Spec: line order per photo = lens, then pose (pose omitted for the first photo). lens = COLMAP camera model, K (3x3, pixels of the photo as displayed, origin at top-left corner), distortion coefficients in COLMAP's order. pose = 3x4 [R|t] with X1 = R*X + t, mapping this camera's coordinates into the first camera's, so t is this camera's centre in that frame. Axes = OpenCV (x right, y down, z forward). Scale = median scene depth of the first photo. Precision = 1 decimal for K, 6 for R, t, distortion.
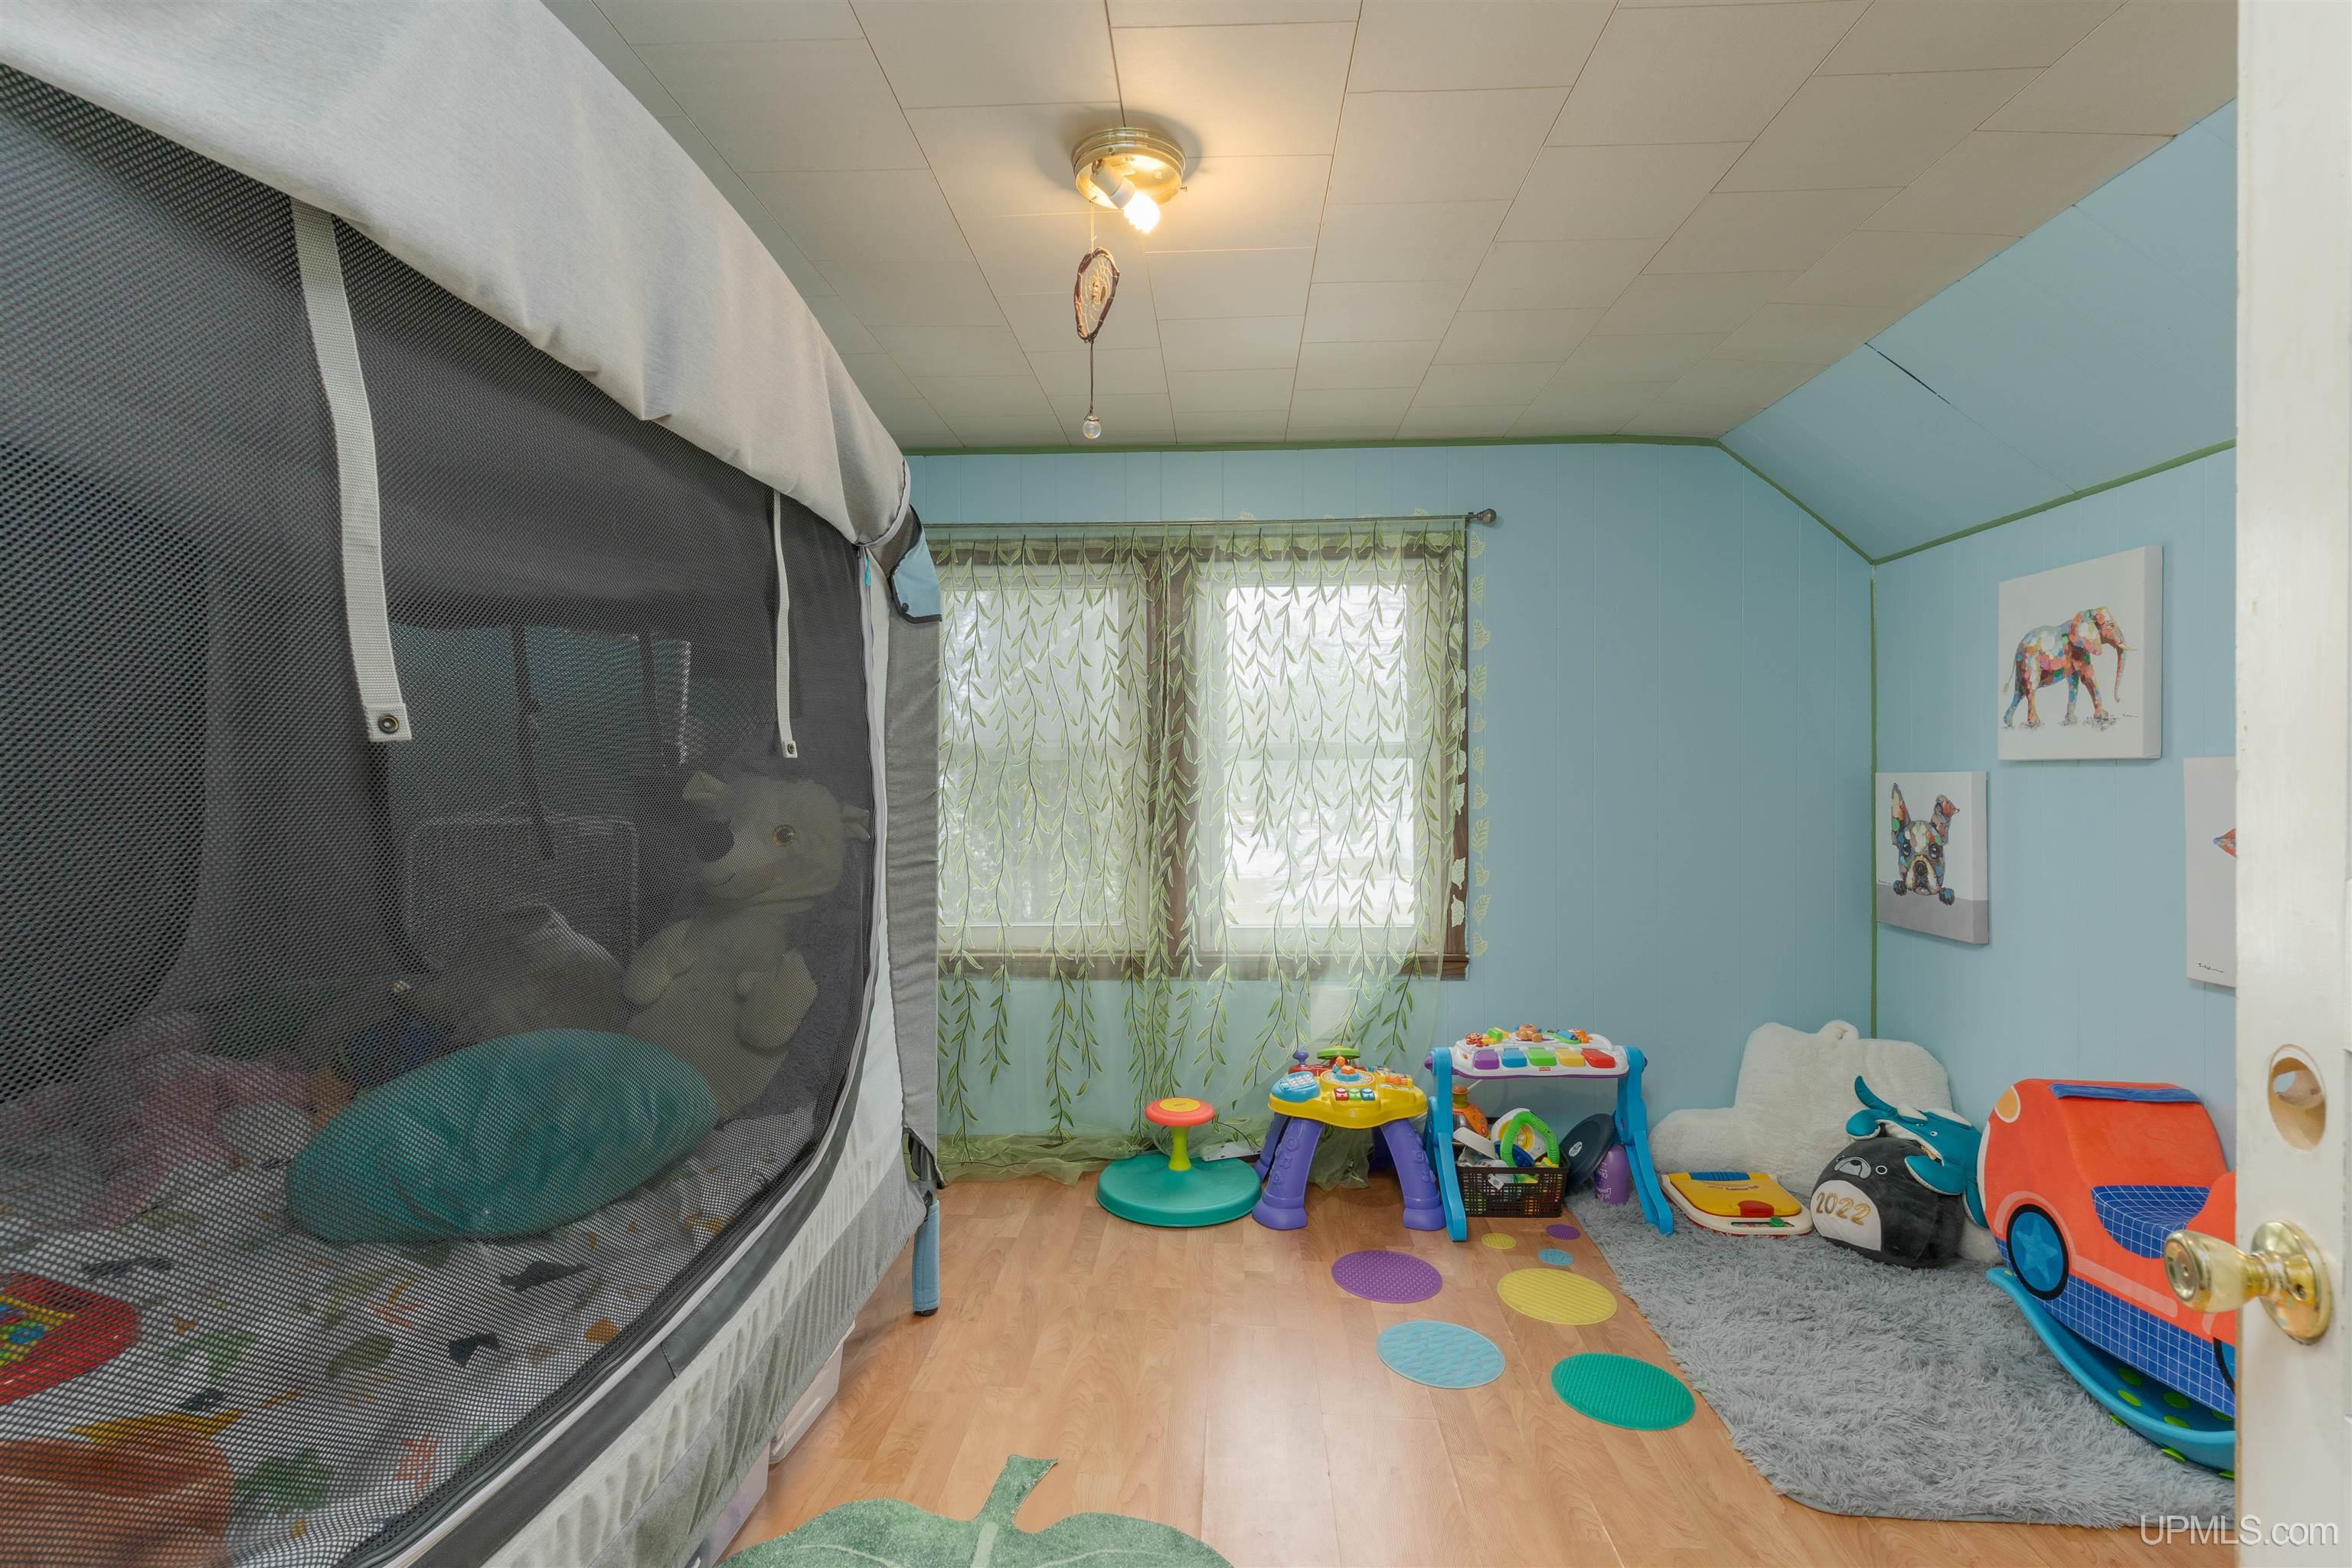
lens RADIAL K [[1128.0, 0, 1176.0], [0, 1128.0, 784.0], [0, 0, 1]] dist [0.000443, 0.000107]
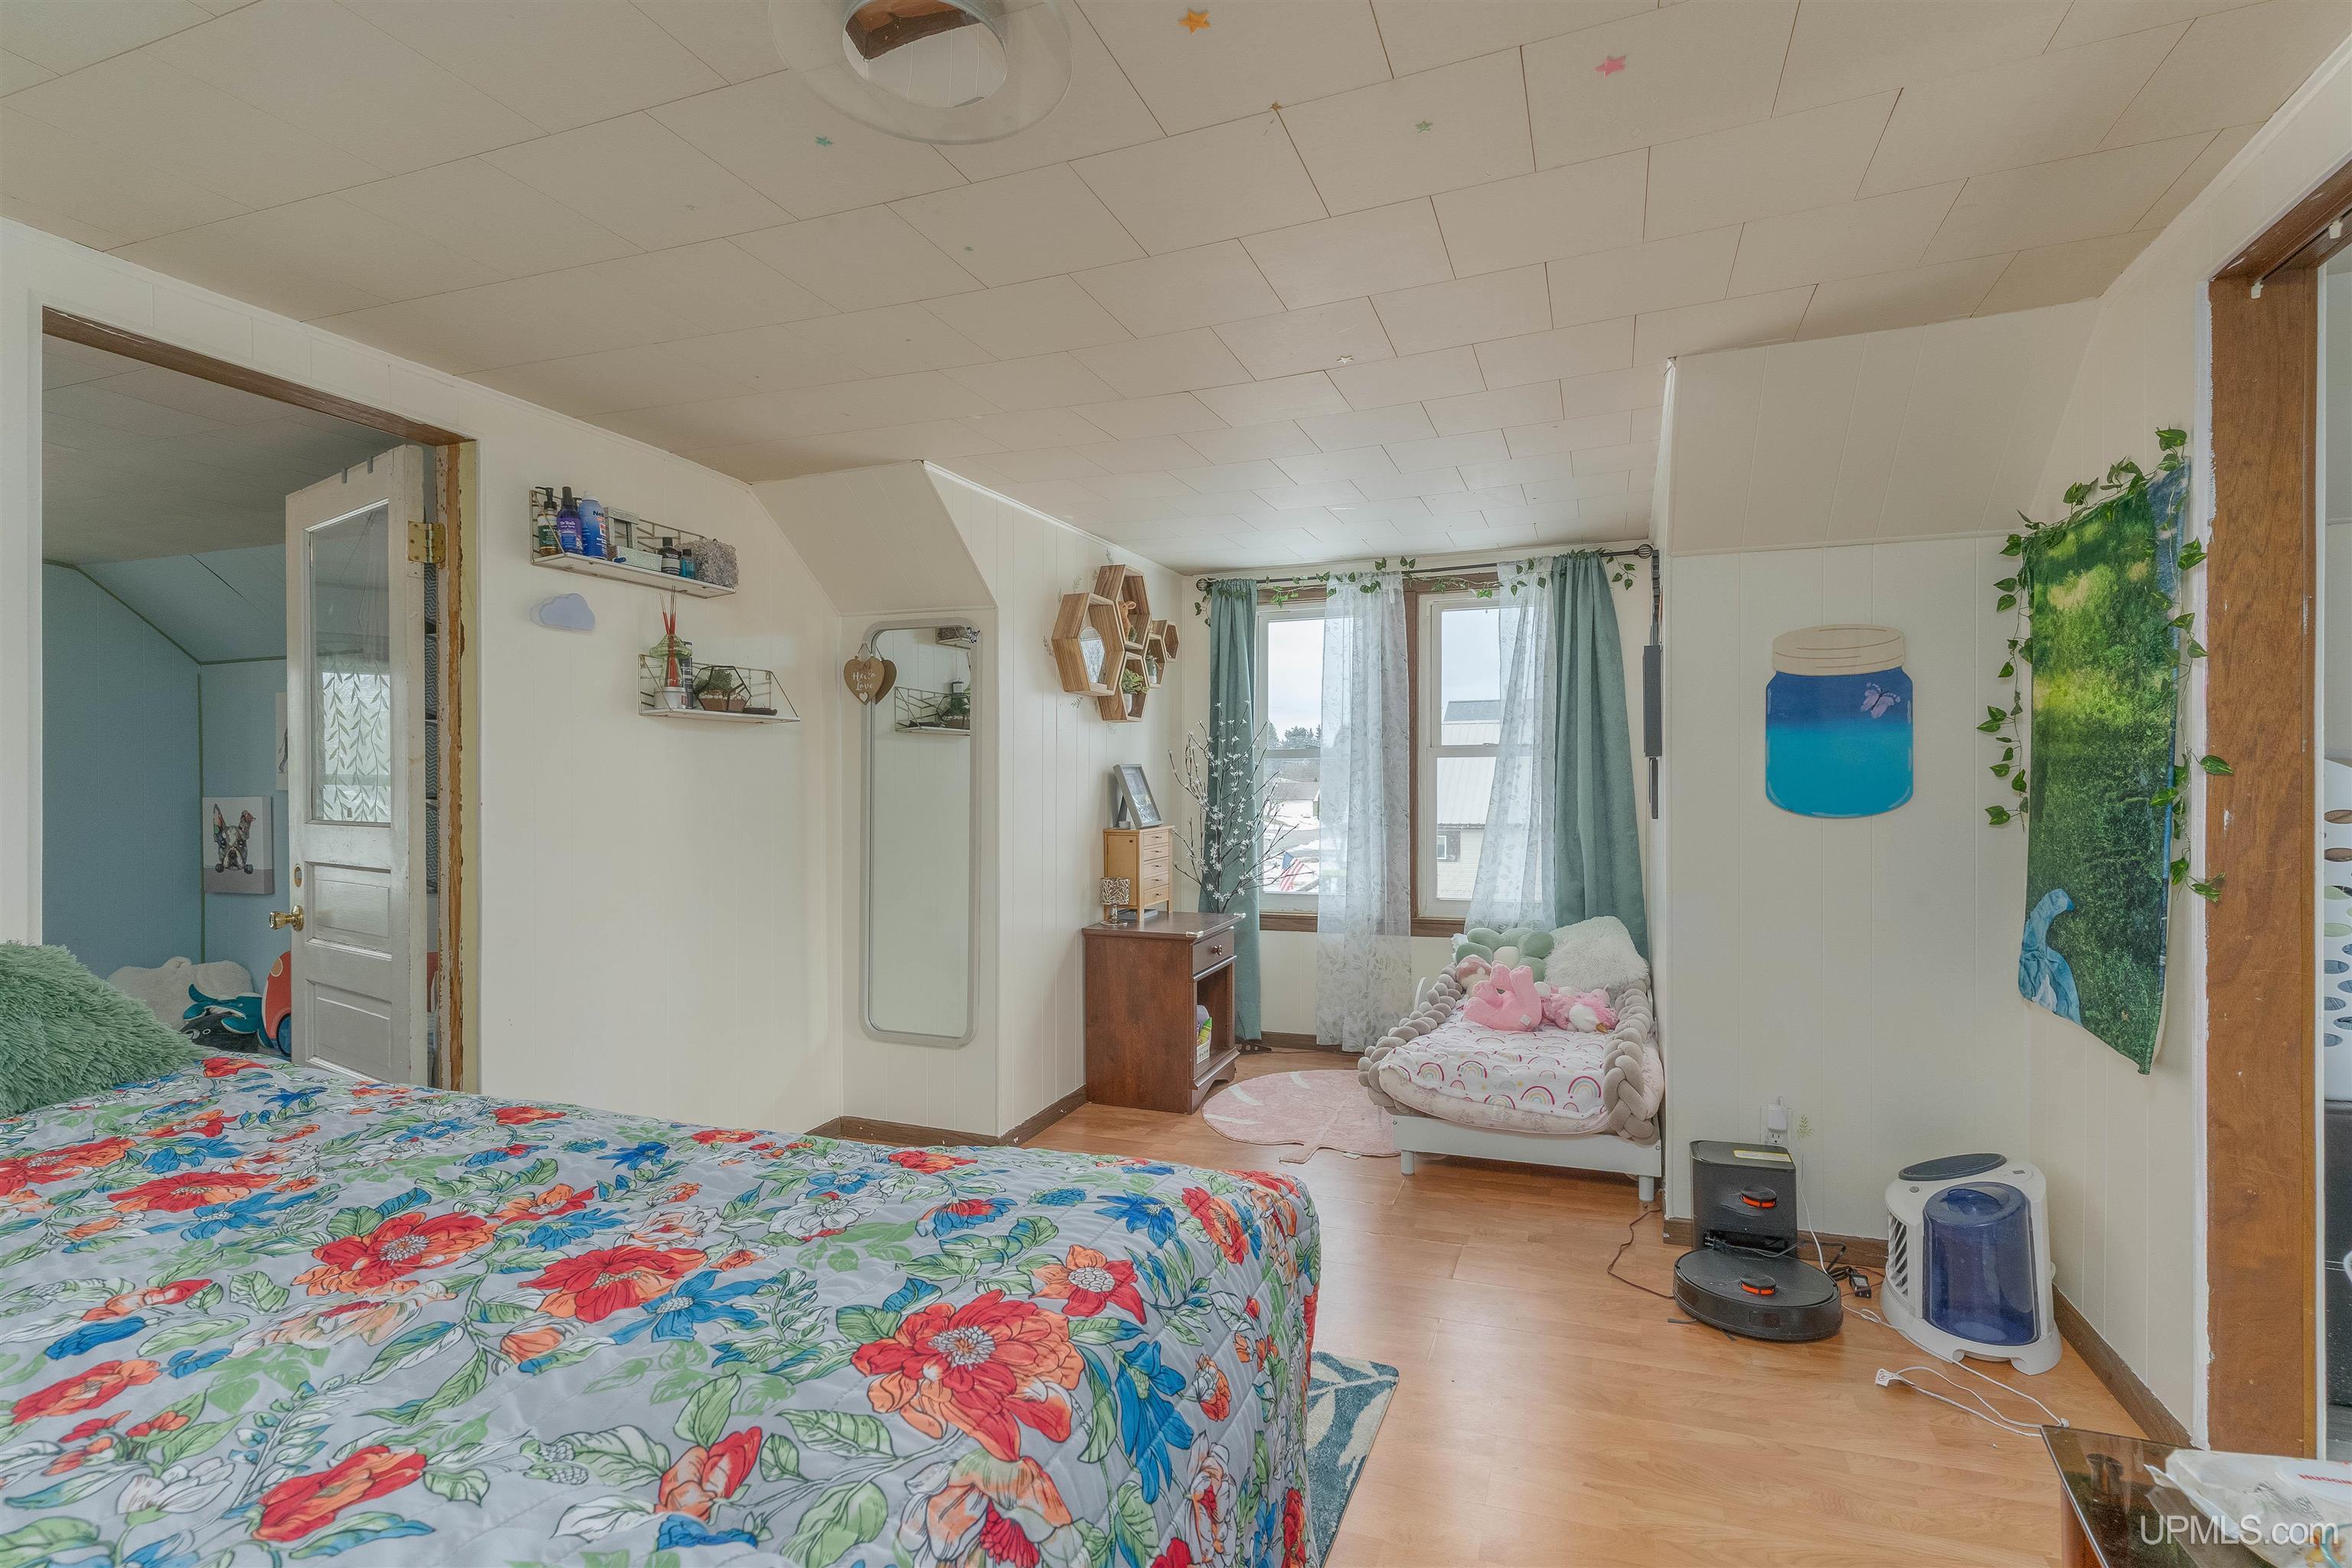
lens RADIAL K [[1128.0, 0, 1176.0], [0, 1128.0, 784.0], [0, 0, 1]] dist [0.000443, 0.000107]
pose [[0.312771, -0.000869, 0.949828, -0.494573], [0.011834, 0.999926, -0.002982, -0.008355], [-0.949755, 0.012173, 0.312758, -0.858682]]
